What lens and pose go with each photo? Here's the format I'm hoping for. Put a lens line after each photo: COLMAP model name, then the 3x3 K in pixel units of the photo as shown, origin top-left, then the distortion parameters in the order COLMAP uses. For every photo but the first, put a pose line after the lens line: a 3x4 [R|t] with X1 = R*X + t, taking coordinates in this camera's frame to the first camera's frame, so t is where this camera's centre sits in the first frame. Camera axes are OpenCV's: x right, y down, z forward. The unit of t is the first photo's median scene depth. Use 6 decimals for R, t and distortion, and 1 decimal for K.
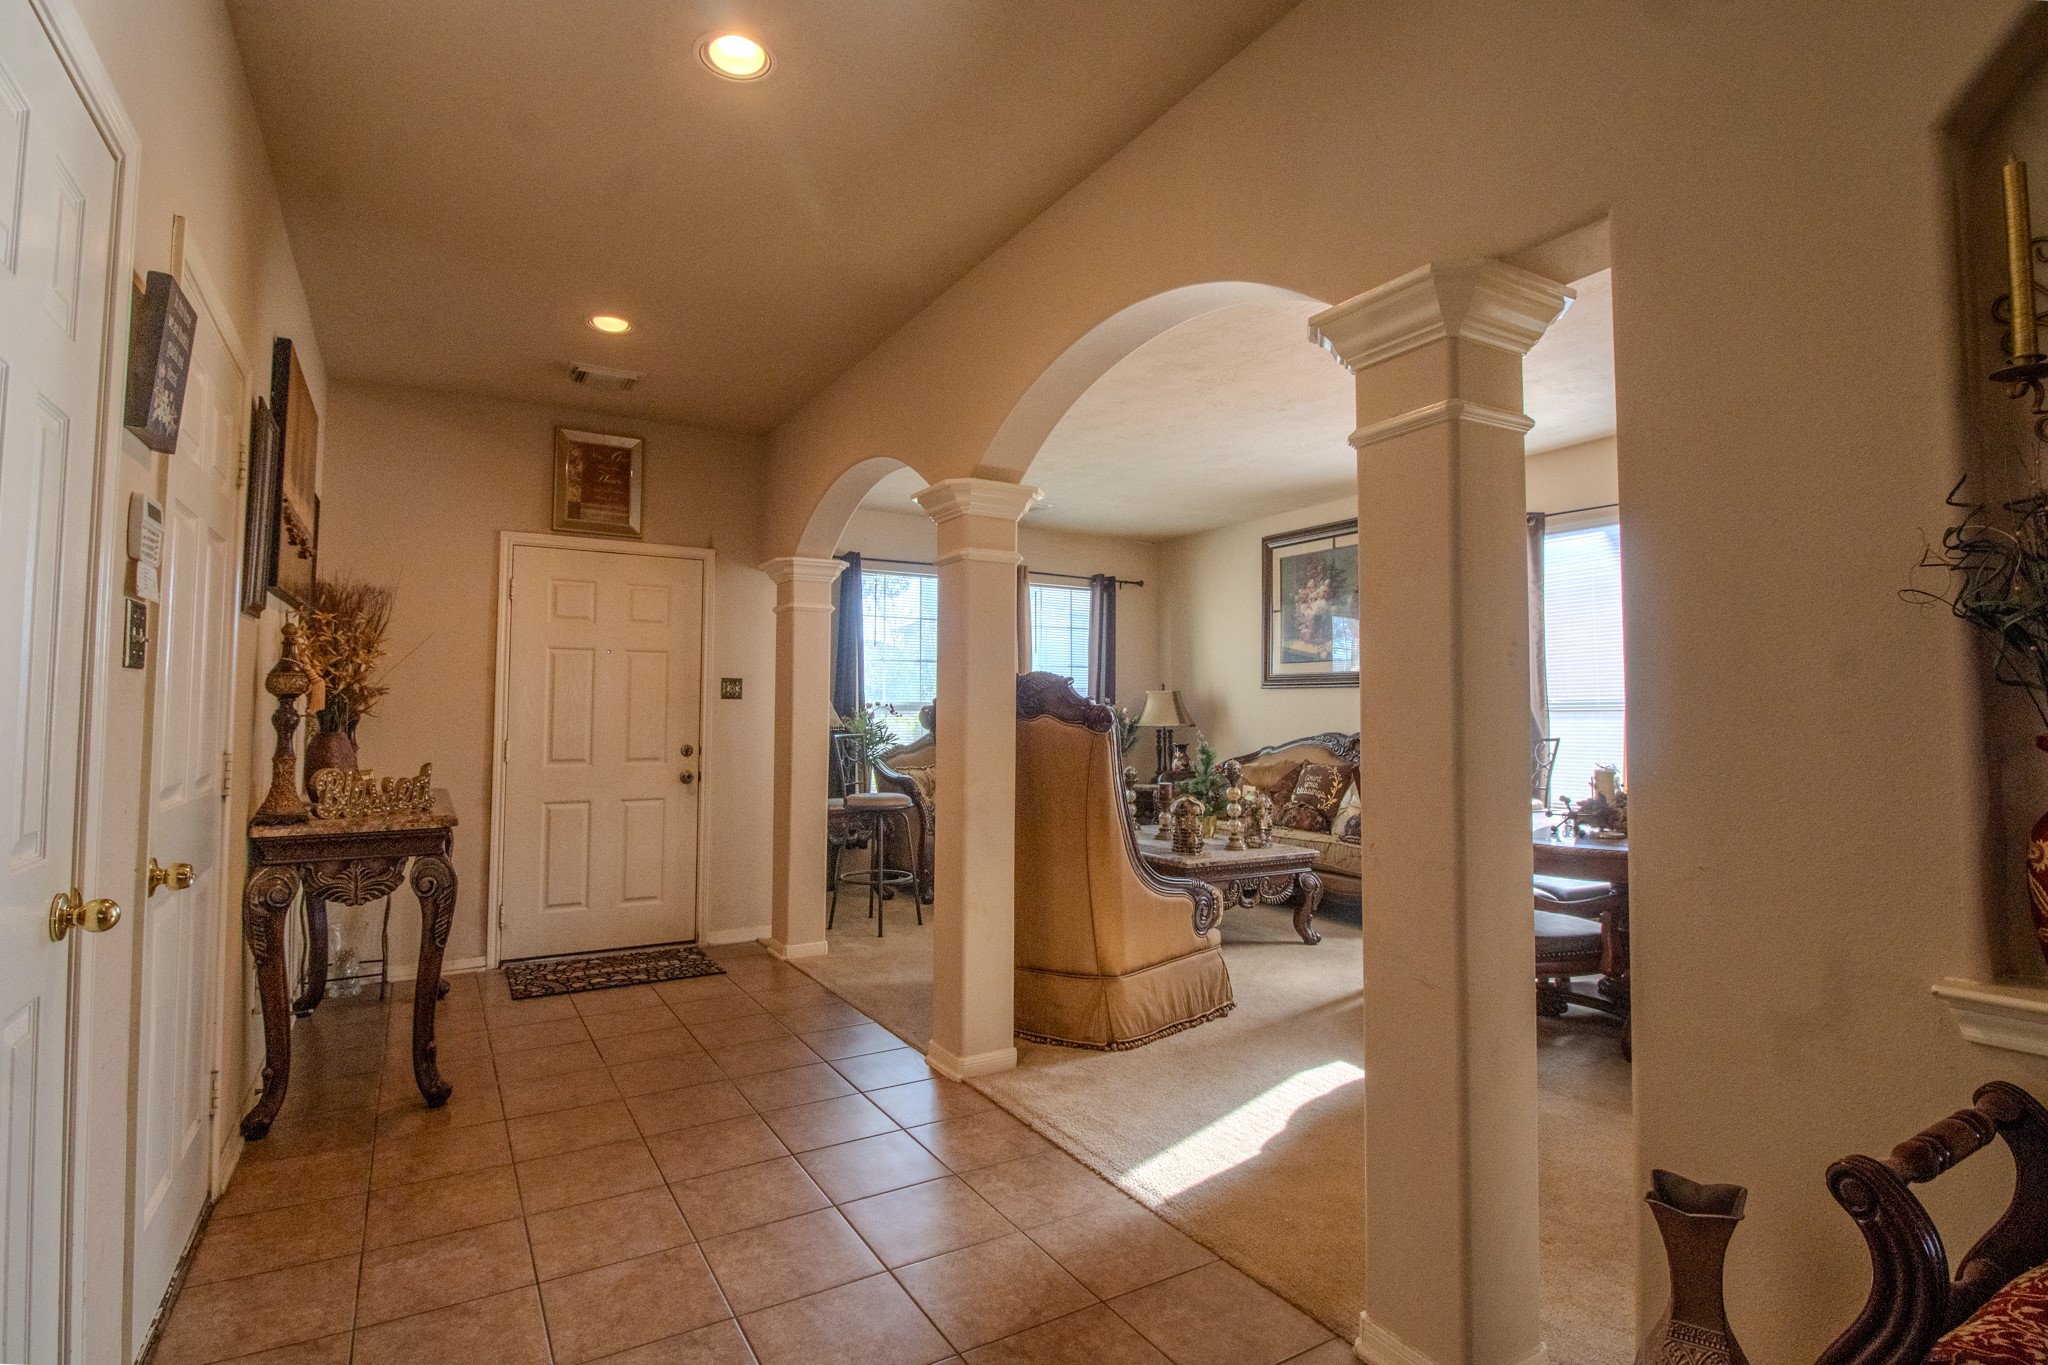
lens RADIAL K [[1007.2, 0, 1021.4], [0, 1007.2, 664.9], [0, 0, 1]] dist [0.000443, -0.016483]
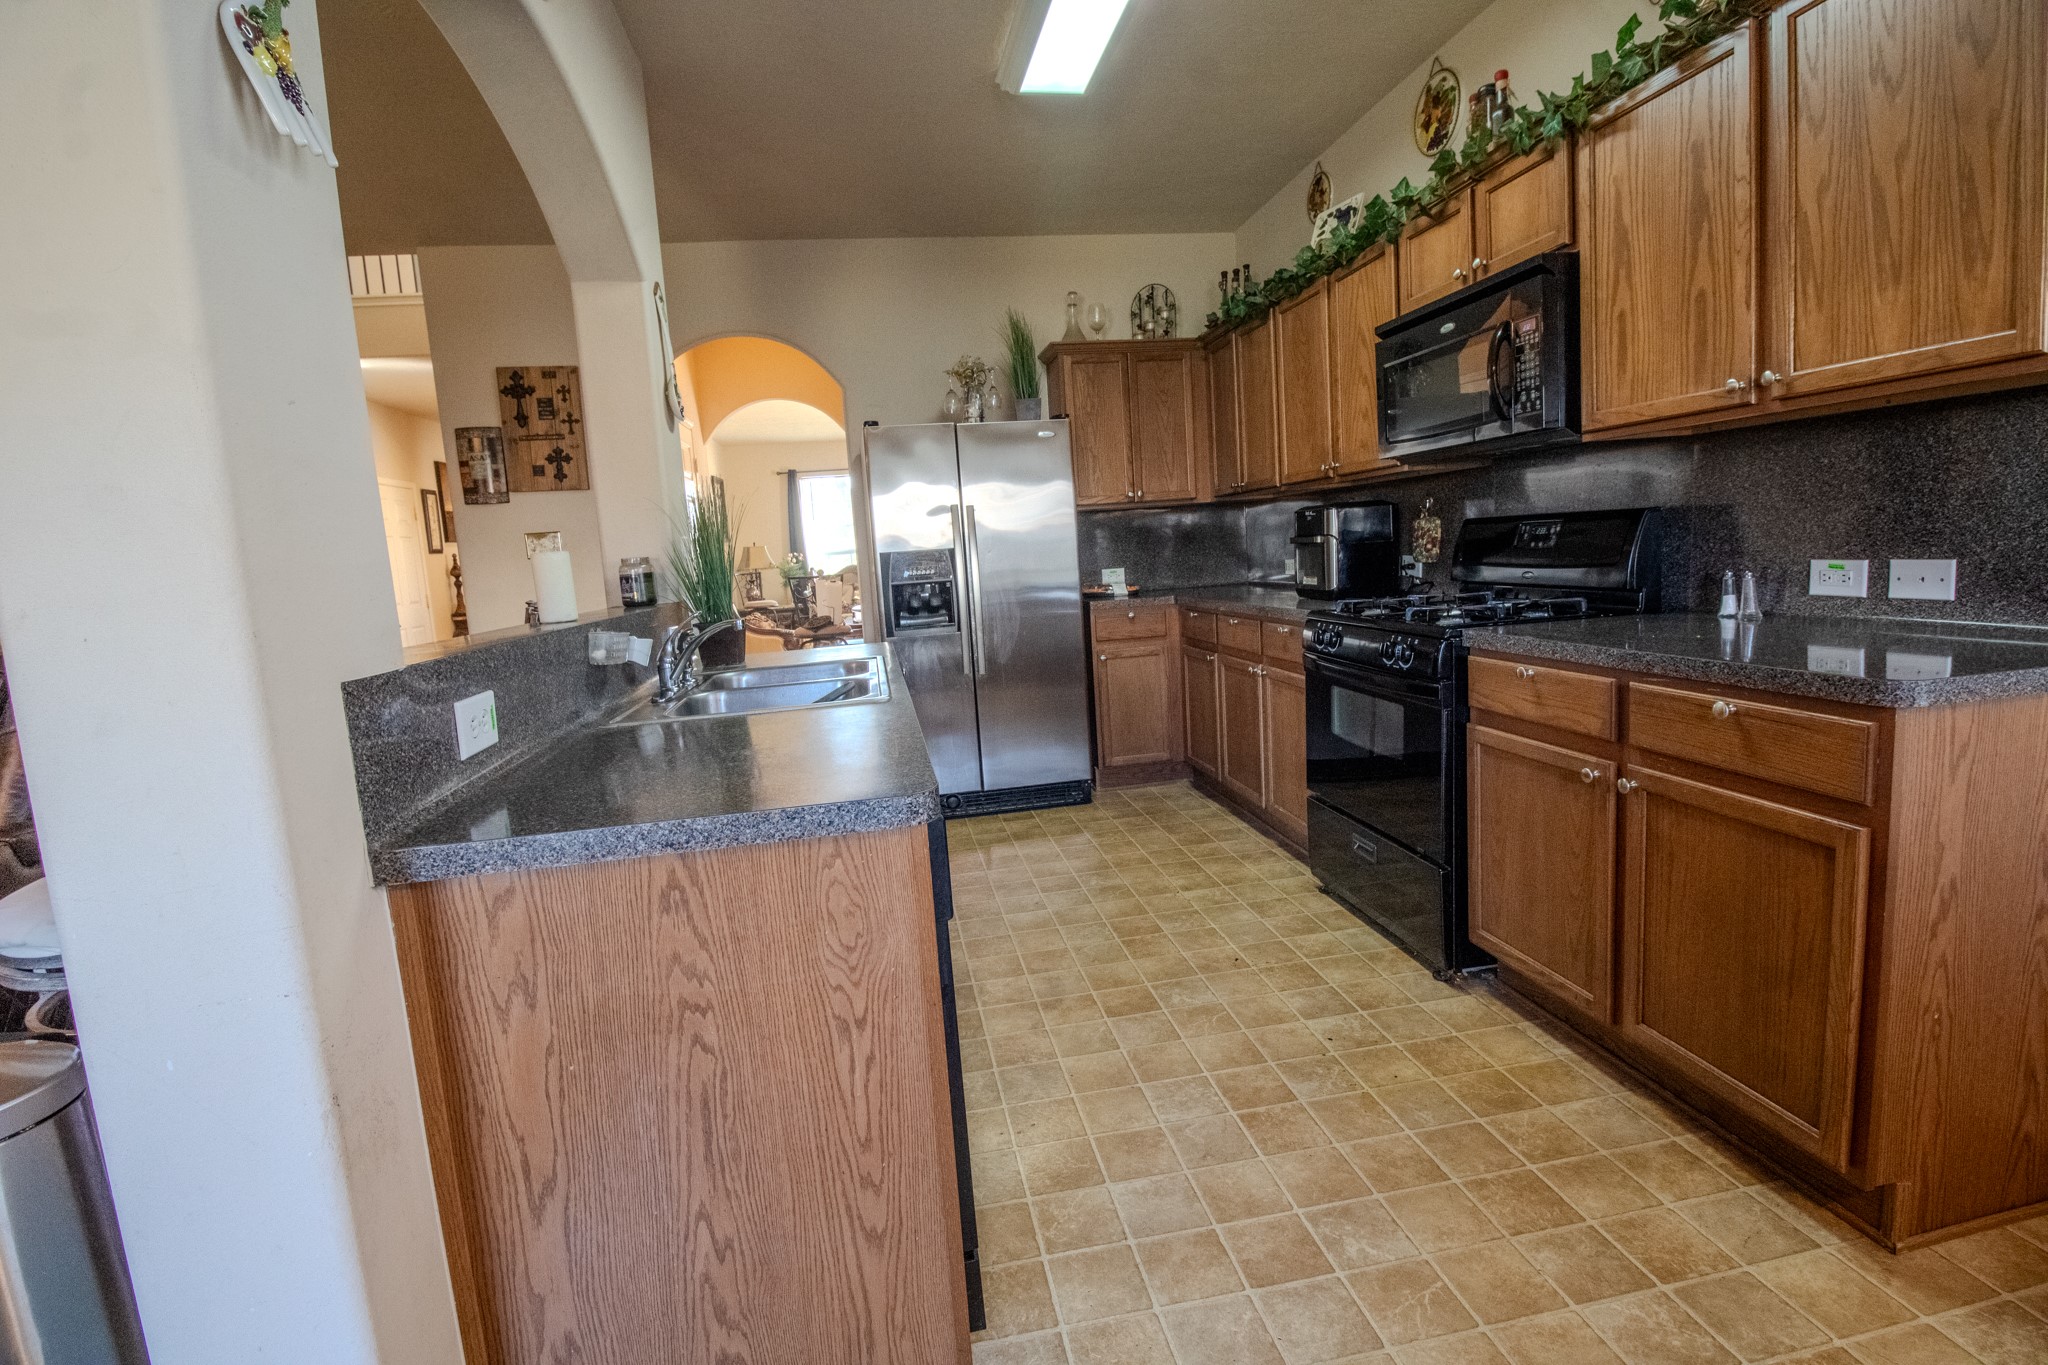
lens RADIAL K [[945.1, 0, 1017.9], [0, 945.1, 664.5], [0, 0, 1]] dist [0.000531, -0.014041]
pose [[0.928451, -0.020981, -0.370862, 1.680412], [0.089255, 0.981754, 0.167908, -0.031917], [0.360572, -0.188996, 0.913383, -0.951885]]
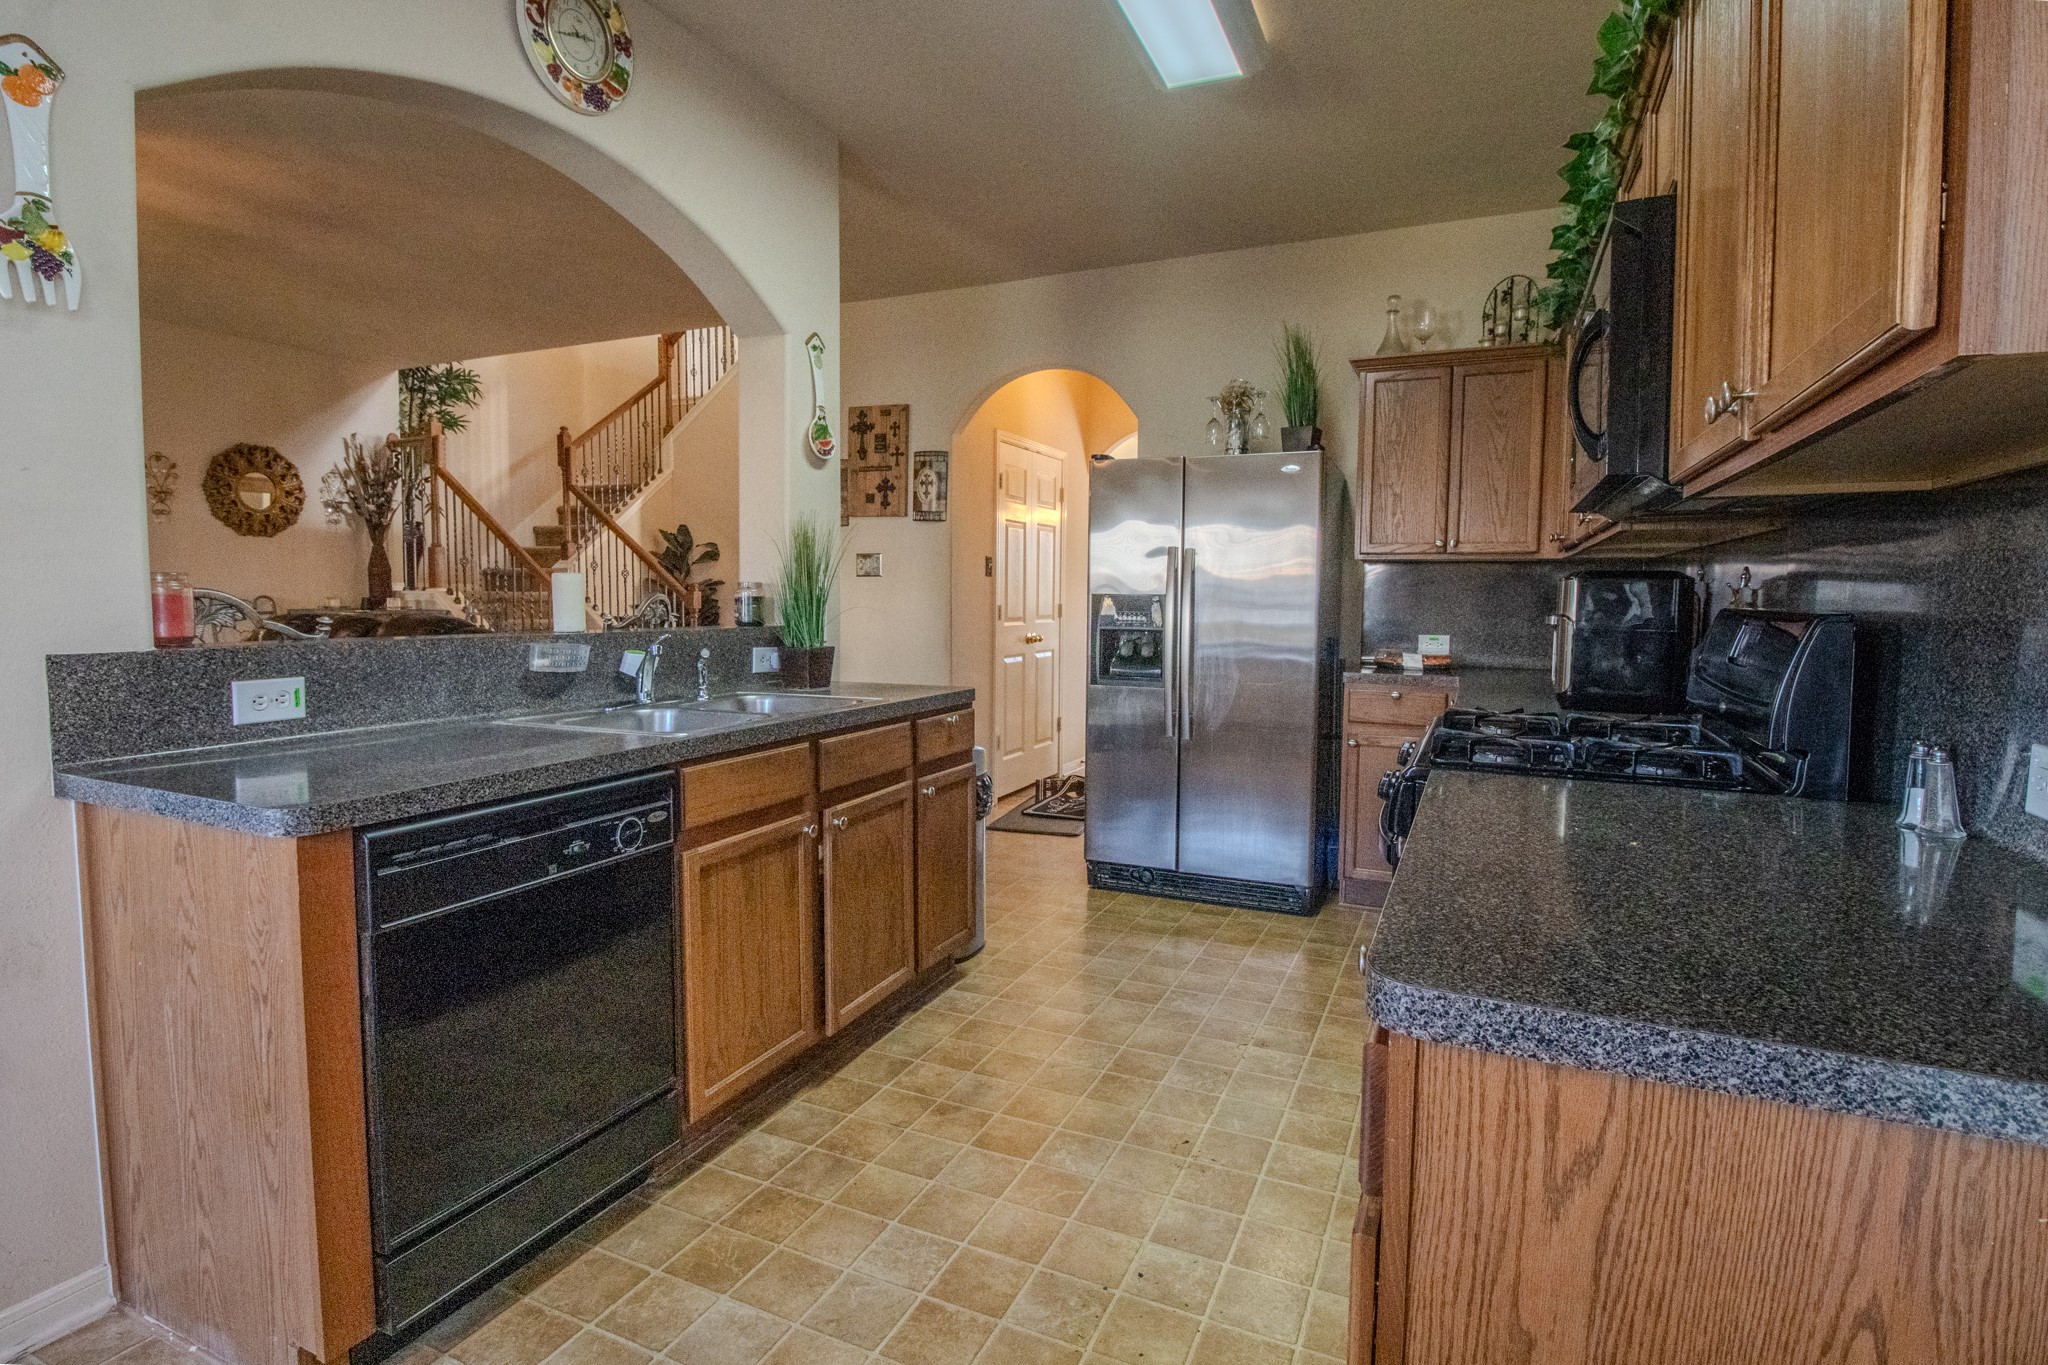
lens RADIAL K [[1007.2, 0, 1021.4], [0, 1007.2, 664.9], [0, 0, 1]] dist [0.000443, -0.016483]
pose [[0.566434, 0.057632, -0.822089, 1.992673], [0.036882, 0.994779, 0.095150, -0.019458], [0.823281, -0.084217, 0.561351, -0.664078]]
